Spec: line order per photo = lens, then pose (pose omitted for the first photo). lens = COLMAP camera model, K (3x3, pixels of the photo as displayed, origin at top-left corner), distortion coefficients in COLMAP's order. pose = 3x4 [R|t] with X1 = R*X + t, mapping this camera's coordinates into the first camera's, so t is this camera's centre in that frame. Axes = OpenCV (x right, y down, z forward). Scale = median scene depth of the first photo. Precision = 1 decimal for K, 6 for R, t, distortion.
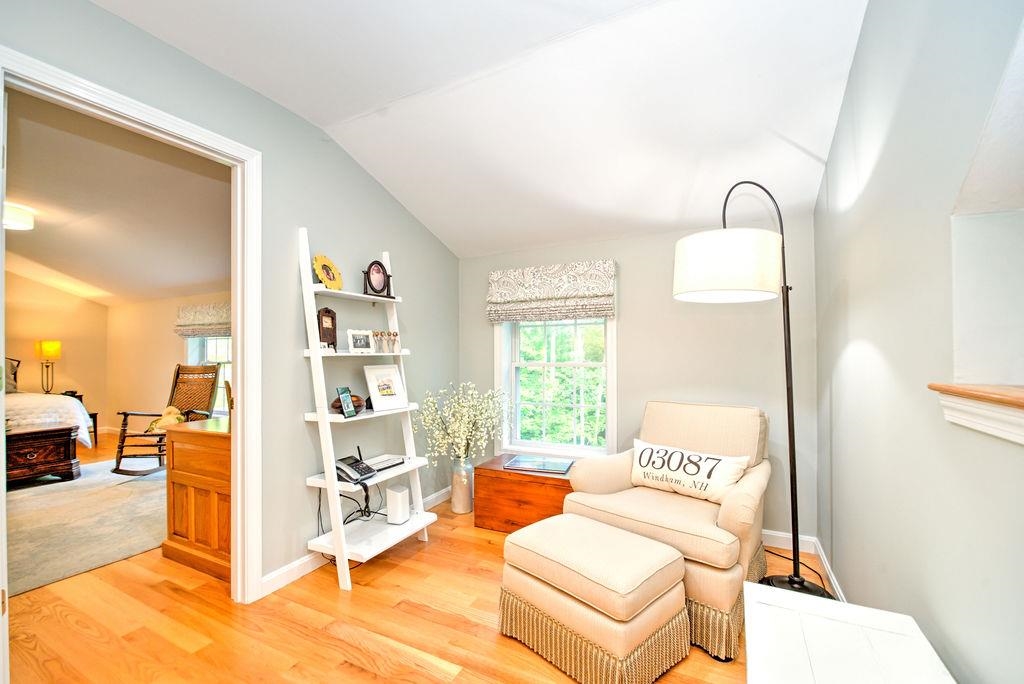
lens RADIAL K [[432.8, 0, 512.4], [0, 432.8, 351.2], [0, 0, 1]] dist [-0.001094, -0.000213]
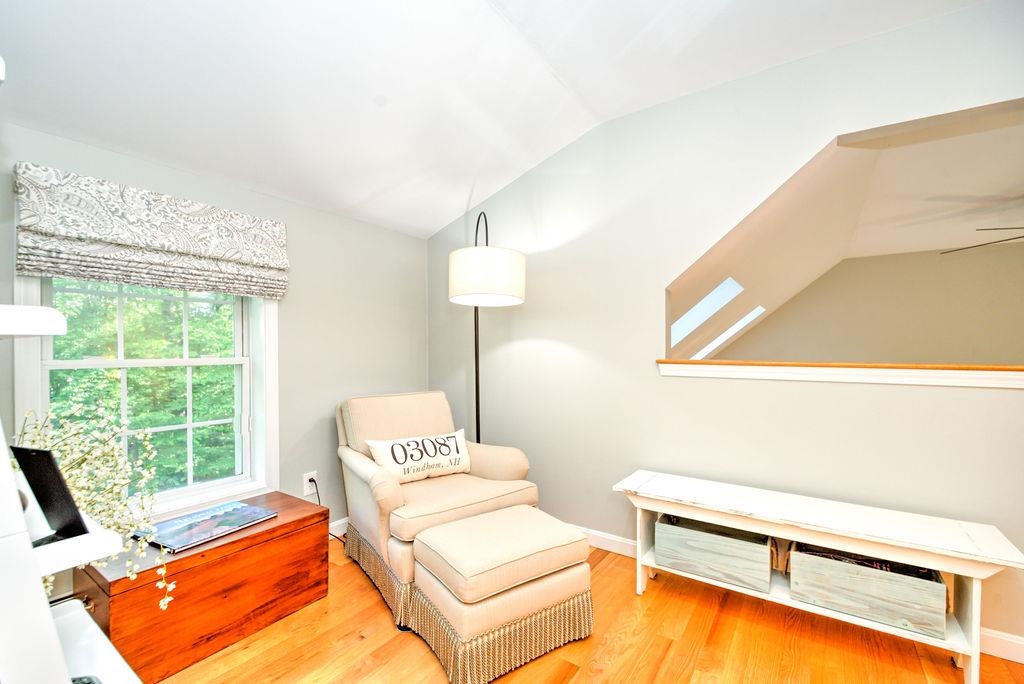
lens RADIAL K [[432.8, 0, 512.5], [0, 432.8, 347.2], [0, 0, 1]] dist [-0.001094, -0.000213]
pose [[0.140282, 0.010280, 0.990058, -0.518538], [-0.009861, 0.999911, -0.008985, 0.012491], [-0.990063, -0.008502, 0.140371, 0.525459]]
